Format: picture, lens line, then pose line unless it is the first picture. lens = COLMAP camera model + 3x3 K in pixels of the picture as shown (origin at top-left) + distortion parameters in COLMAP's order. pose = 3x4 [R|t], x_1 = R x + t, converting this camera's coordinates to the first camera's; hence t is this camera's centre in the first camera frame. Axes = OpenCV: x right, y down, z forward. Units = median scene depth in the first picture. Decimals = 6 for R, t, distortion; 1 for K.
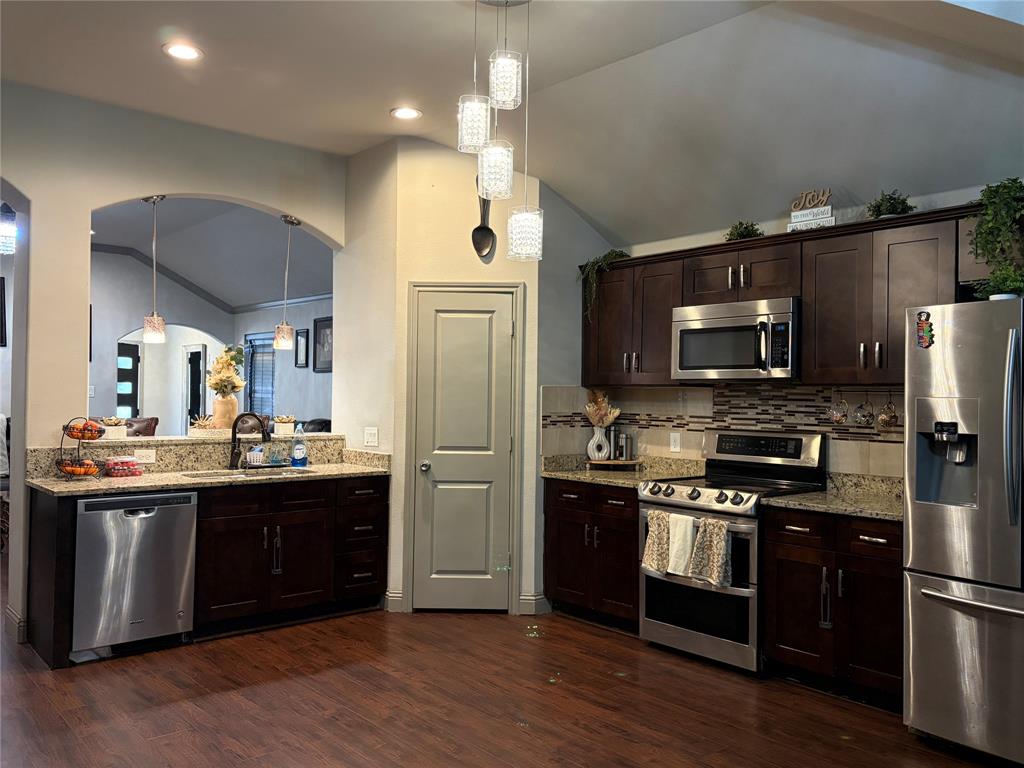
lens RADIAL K [[838.9, 0, 514.6], [0, 838.9, 386.6], [0, 0, 1]] dist [0.040089, -0.039841]
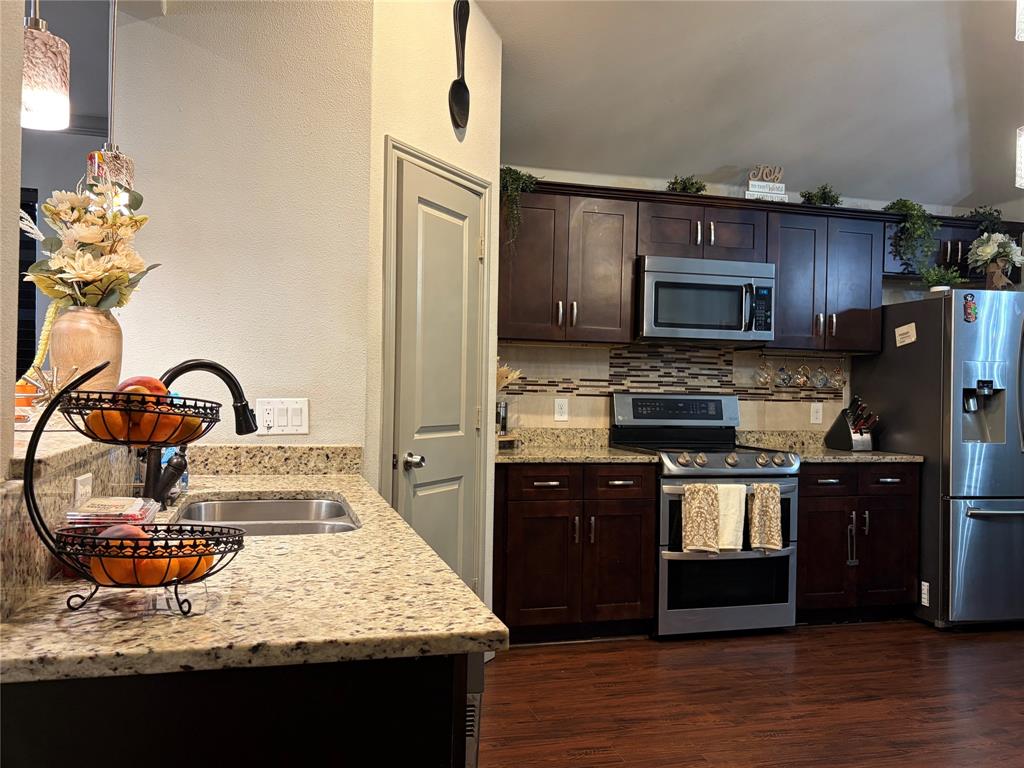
lens RADIAL K [[838.9, 0, 509.3], [0, 838.9, 388.1], [0, 0, 1]] dist [0.040089, -0.039841]
pose [[0.420939, -0.002696, 0.907085, -0.663392], [-0.024529, 0.999596, 0.014354, 0.036004], [-0.906757, -0.028292, 0.420703, 0.749080]]
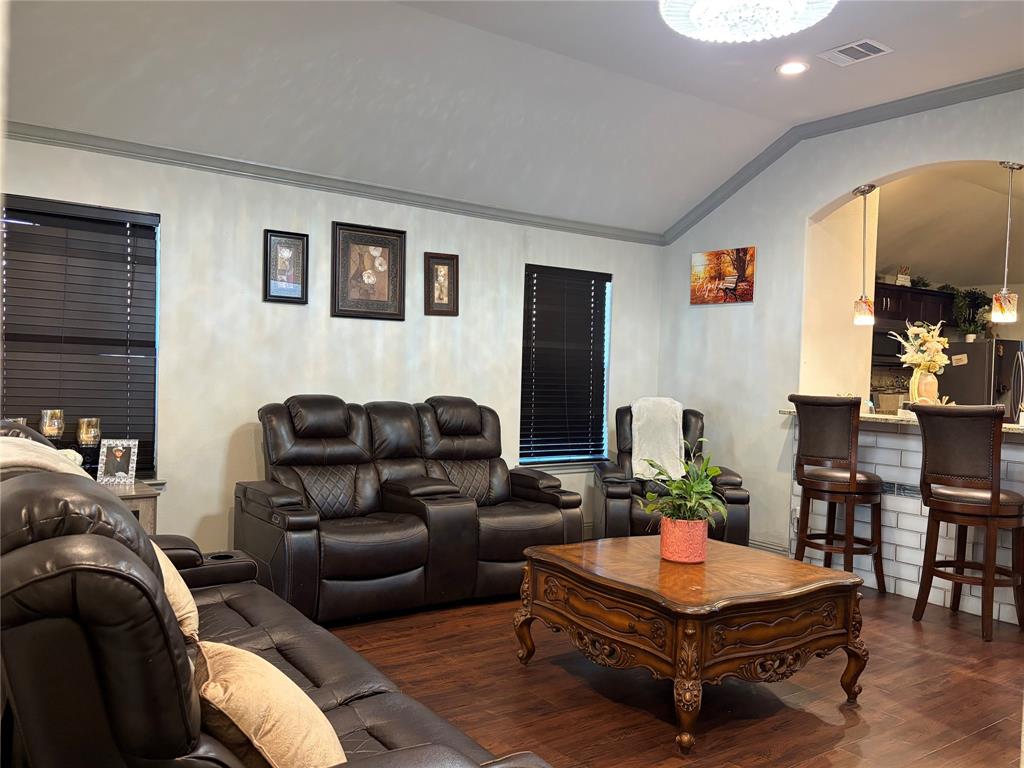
lens RADIAL K [[838.9, 0, 509.3], [0, 838.9, 387.7], [0, 0, 1]] dist [0.040089, -0.039841]
pose [[0.091563, -0.042435, 0.994895, -1.487232], [-0.038544, 0.998192, 0.046123, -0.007411], [-0.995053, -0.042570, 0.089762, 1.527280]]
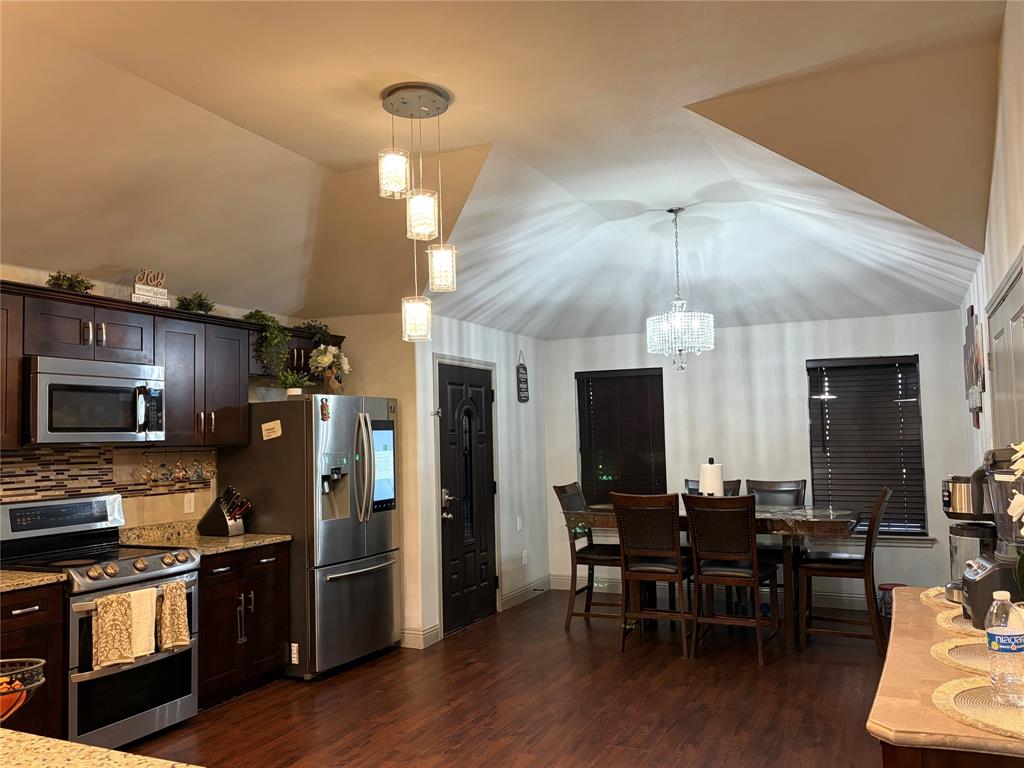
lens RADIAL K [[838.9, 0, 511.2], [0, 838.9, 385.8], [0, 0, 1]] dist [0.040089, -0.039841]
pose [[-0.409705, 0.054216, 0.910606, -0.742589], [0.009465, 0.998431, -0.055187, -0.014703], [-0.912169, -0.013992, -0.409575, 0.909427]]
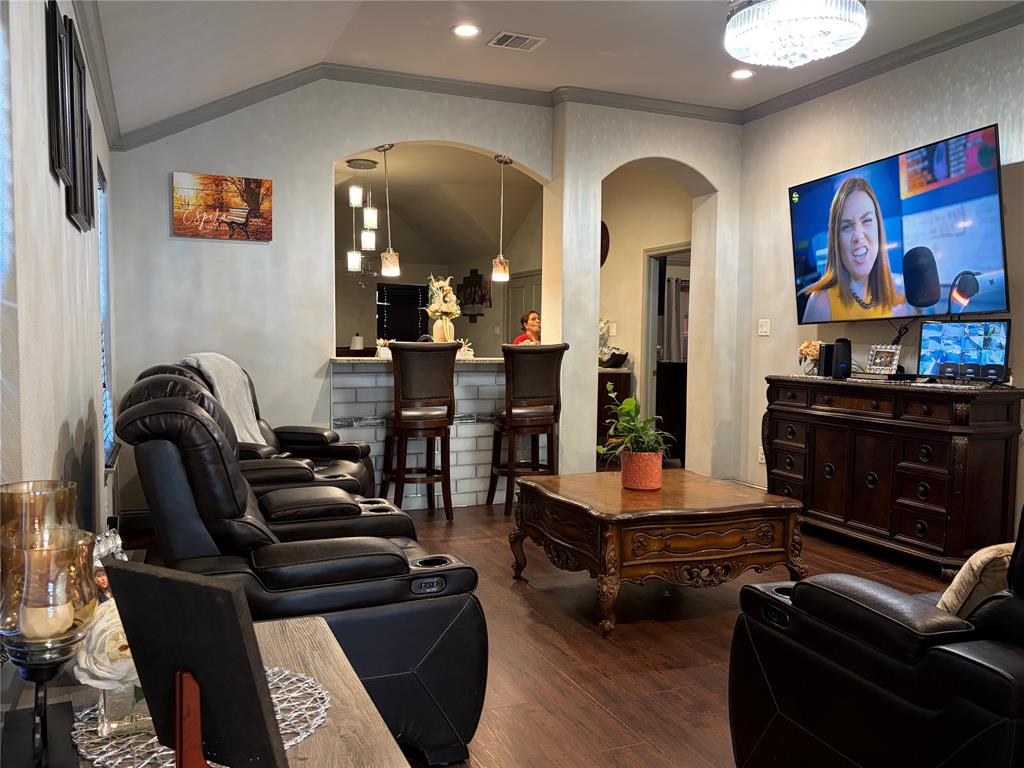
lens RADIAL K [[838.9, 0, 517.1], [0, 838.9, 387.6], [0, 0, 1]] dist [0.040089, -0.039841]
pose [[-0.953248, -0.047682, 0.298403, -0.861029], [-0.031470, 0.997768, 0.058902, 0.026913], [-0.300546, 0.046757, -0.952621, 2.273933]]
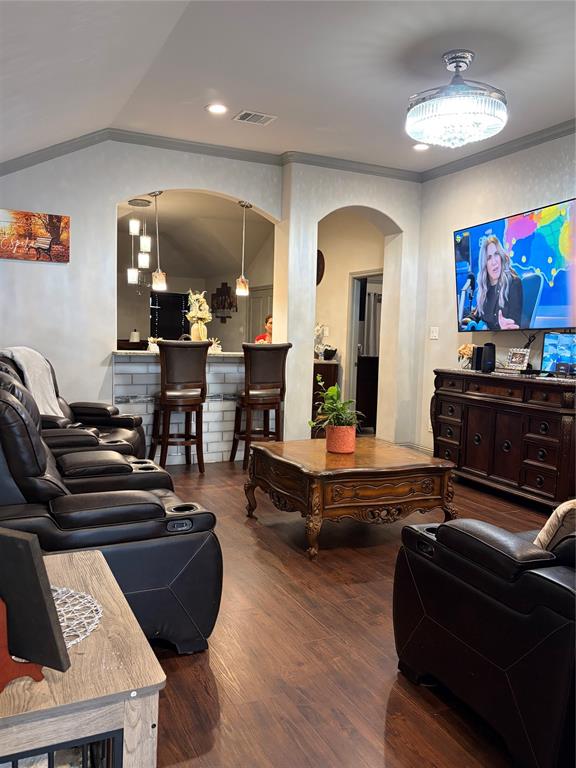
lens RADIAL K [[629.2, 0, 288.4], [0, 629.2, 384.1], [0, 0, 1]] dist [0.040089, -0.039841]
pose [[-0.965731, -0.066700, 0.250829, -0.875620], [-0.047914, 0.995620, 0.080277, 0.014054], [-0.255085, 0.065508, -0.964697, 2.289022]]
